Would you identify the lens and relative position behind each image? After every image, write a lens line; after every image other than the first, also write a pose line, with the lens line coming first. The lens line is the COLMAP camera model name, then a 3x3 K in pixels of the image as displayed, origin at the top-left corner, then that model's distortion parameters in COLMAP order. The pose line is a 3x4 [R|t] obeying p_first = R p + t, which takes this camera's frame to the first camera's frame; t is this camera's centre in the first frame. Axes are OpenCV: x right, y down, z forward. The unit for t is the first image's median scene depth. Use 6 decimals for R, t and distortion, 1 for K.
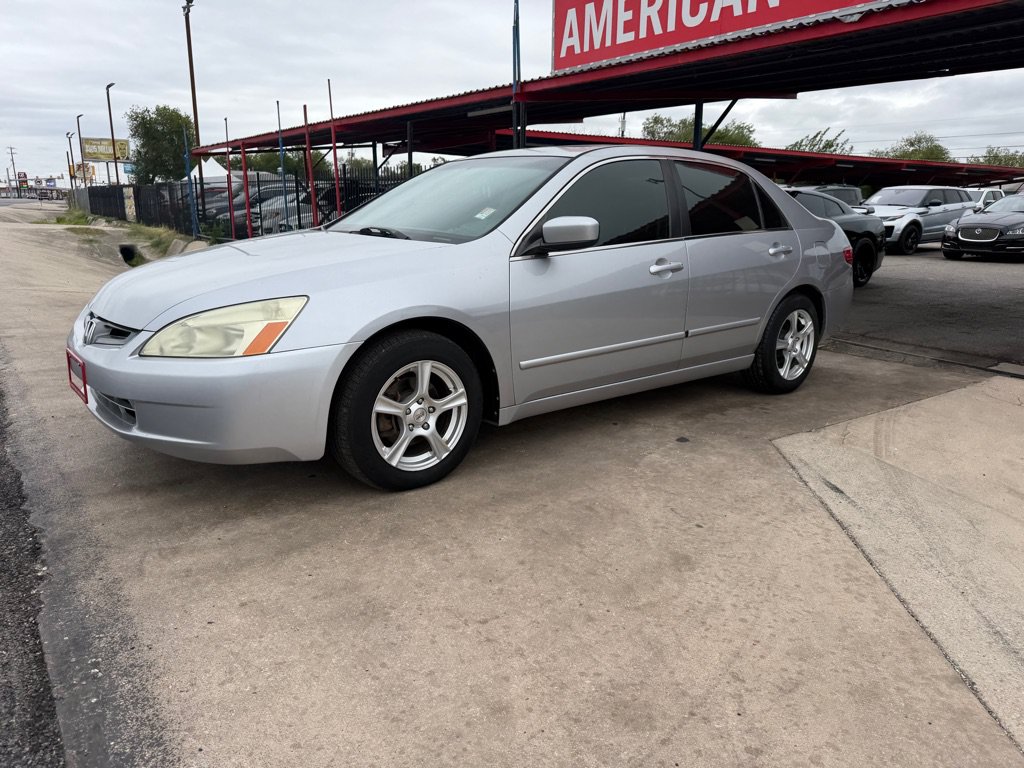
lens RADIAL K [[715.4, 0, 518.3], [0, 715.4, 379.4], [0, 0, 1]] dist [0.043531, -0.044327]
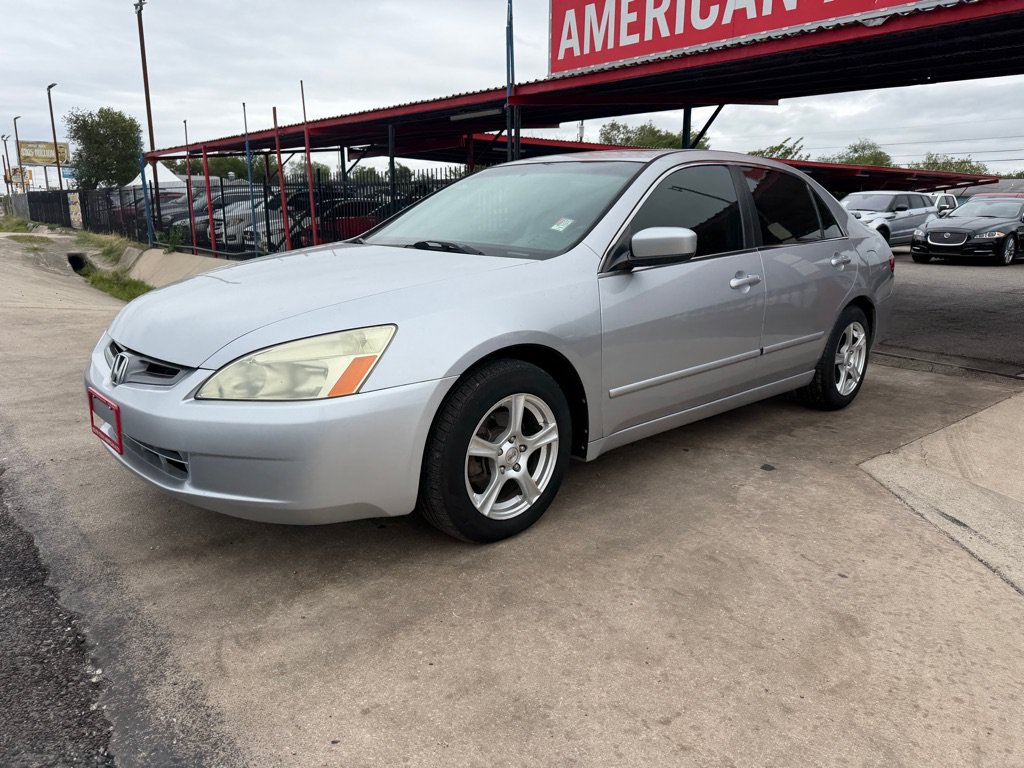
lens RADIAL K [[715.4, 0, 528.2], [0, 715.4, 375.6], [0, 0, 1]] dist [0.043531, -0.044327]
pose [[0.997148, -0.019043, 0.073033, -0.155056], [0.019855, 0.999749, -0.010411, -0.033229], [-0.072816, 0.011831, 0.997275, 0.106928]]
